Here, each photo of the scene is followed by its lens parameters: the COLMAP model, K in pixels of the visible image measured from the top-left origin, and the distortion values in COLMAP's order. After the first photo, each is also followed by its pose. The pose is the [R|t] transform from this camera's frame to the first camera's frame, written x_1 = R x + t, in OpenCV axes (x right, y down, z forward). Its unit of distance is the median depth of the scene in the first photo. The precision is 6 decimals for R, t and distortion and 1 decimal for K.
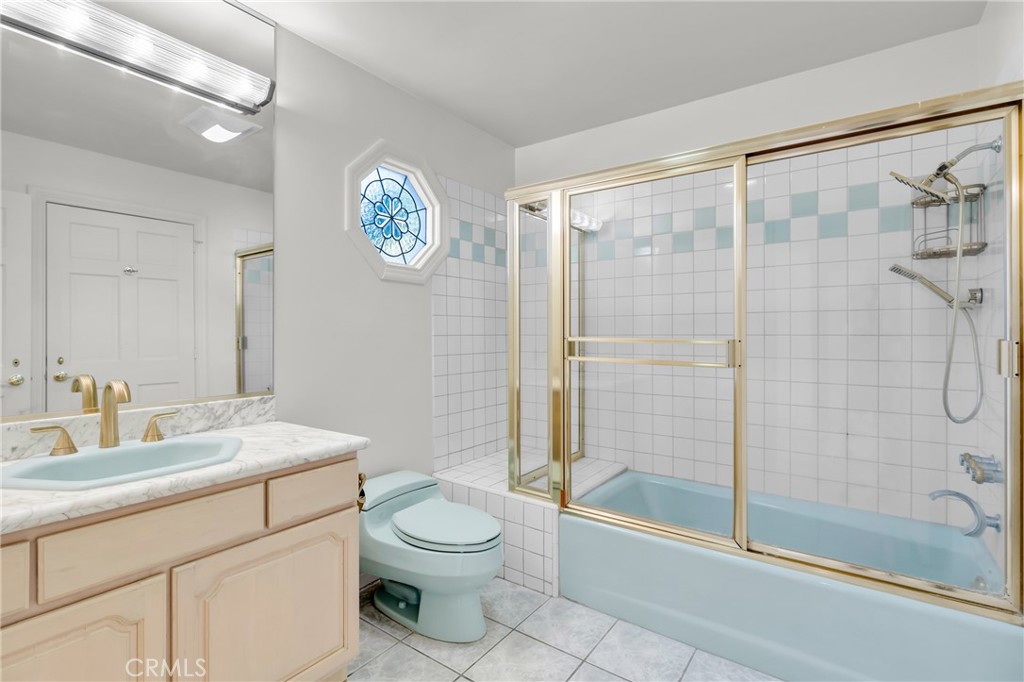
lens RADIAL K [[470.5, 0, 513.1], [0, 470.5, 336.3], [0, 0, 1]] dist [0.001830, 0.000238]
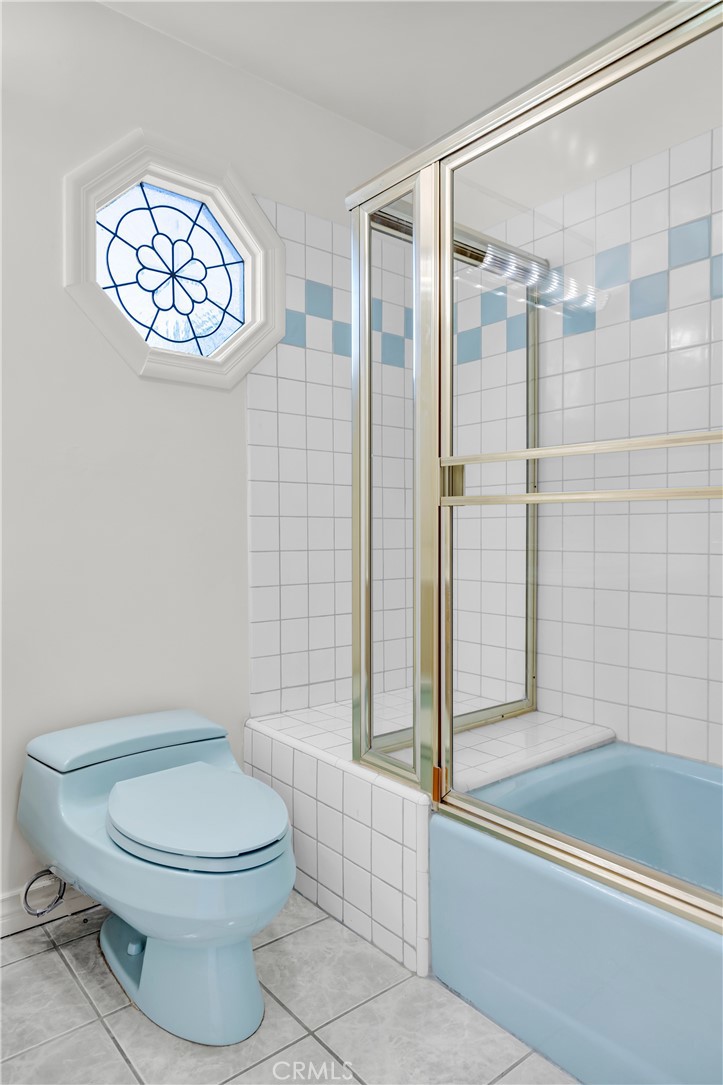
lens RADIAL K [[688.8, 0, 360.4], [0, 688.8, 543.9], [0, 0, 1]] dist [0.007236, 0.002860]
pose [[0.967430, 0.007265, -0.253035, 0.196109], [-0.003161, 0.999857, 0.016621, 0.069413], [0.253119, -0.015280, 0.967314, 0.249538]]
